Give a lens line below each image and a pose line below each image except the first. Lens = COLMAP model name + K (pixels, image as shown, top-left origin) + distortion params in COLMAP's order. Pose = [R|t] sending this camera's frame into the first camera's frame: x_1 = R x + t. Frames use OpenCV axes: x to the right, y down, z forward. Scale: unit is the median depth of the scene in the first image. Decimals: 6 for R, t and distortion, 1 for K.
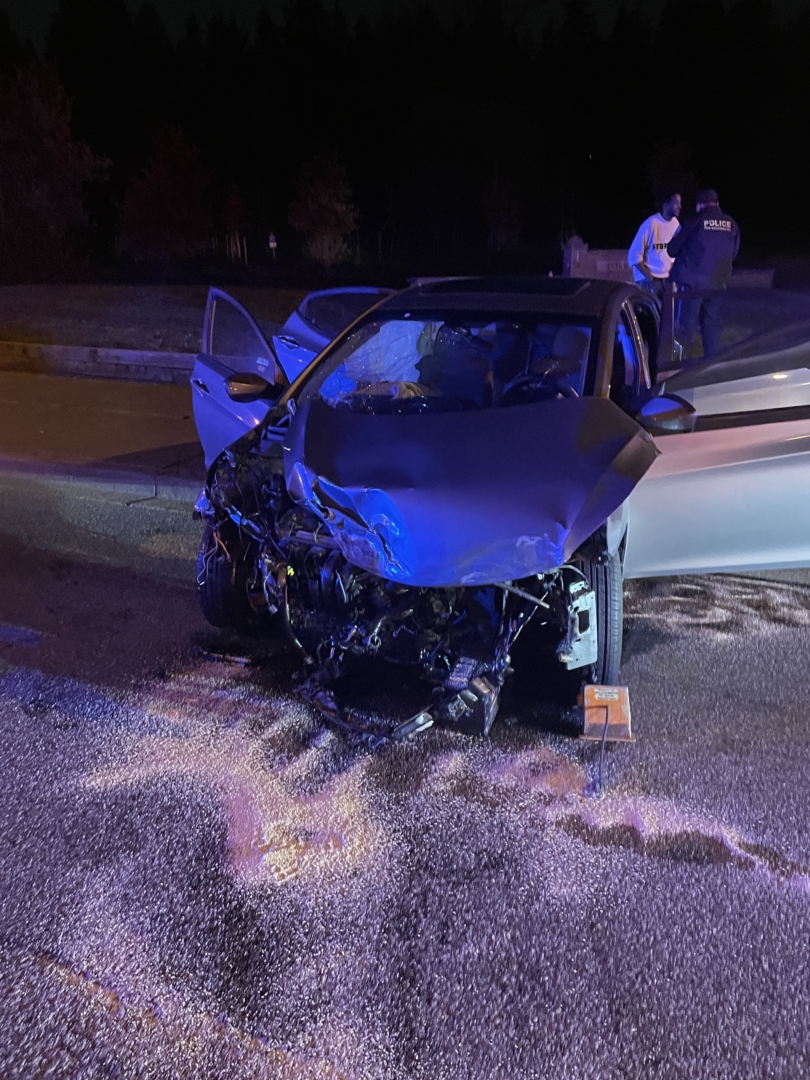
lens RADIAL K [[801.7, 0, 405.0], [0, 801.7, 540.0], [0, 0, 1]] dist [0.094354, -0.120787]
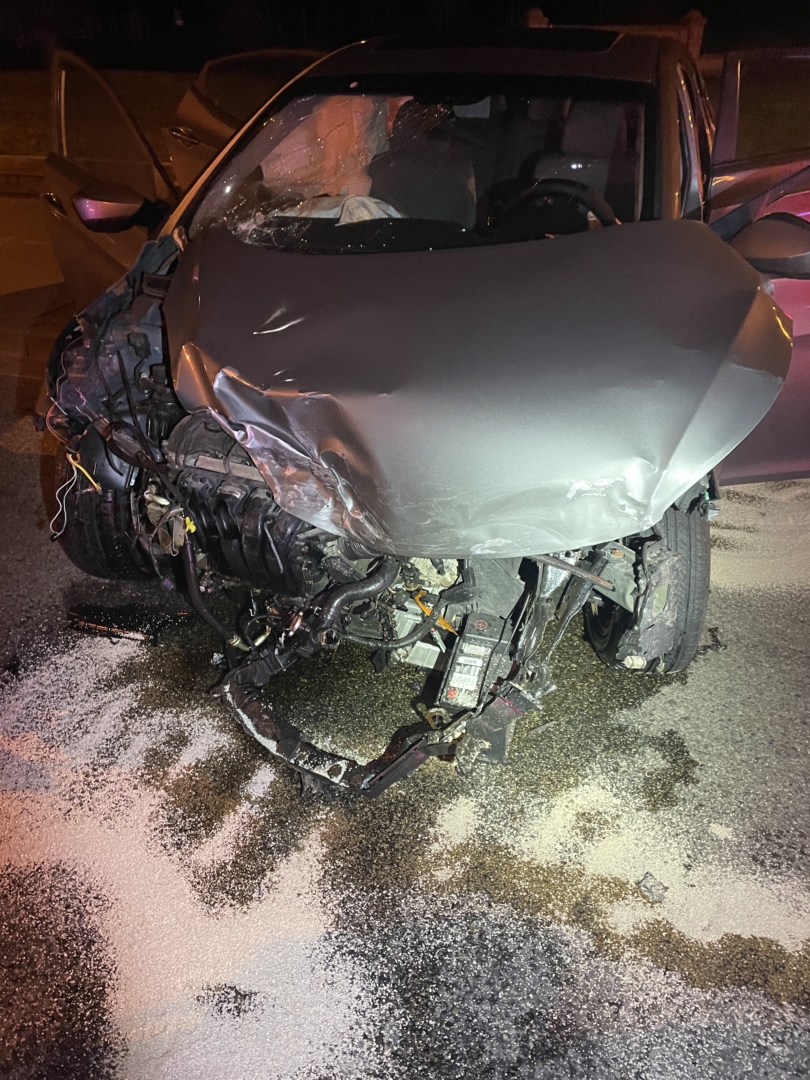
lens RADIAL K [[801.7, 0, 405.0], [0, 801.7, 540.0], [0, 0, 1]] dist [0.094354, -0.120787]
pose [[0.997187, -0.039507, 0.063701, -0.017089], [0.025193, 0.977036, 0.211579, -0.078959], [-0.070597, -0.209379, 0.975283, 0.375511]]
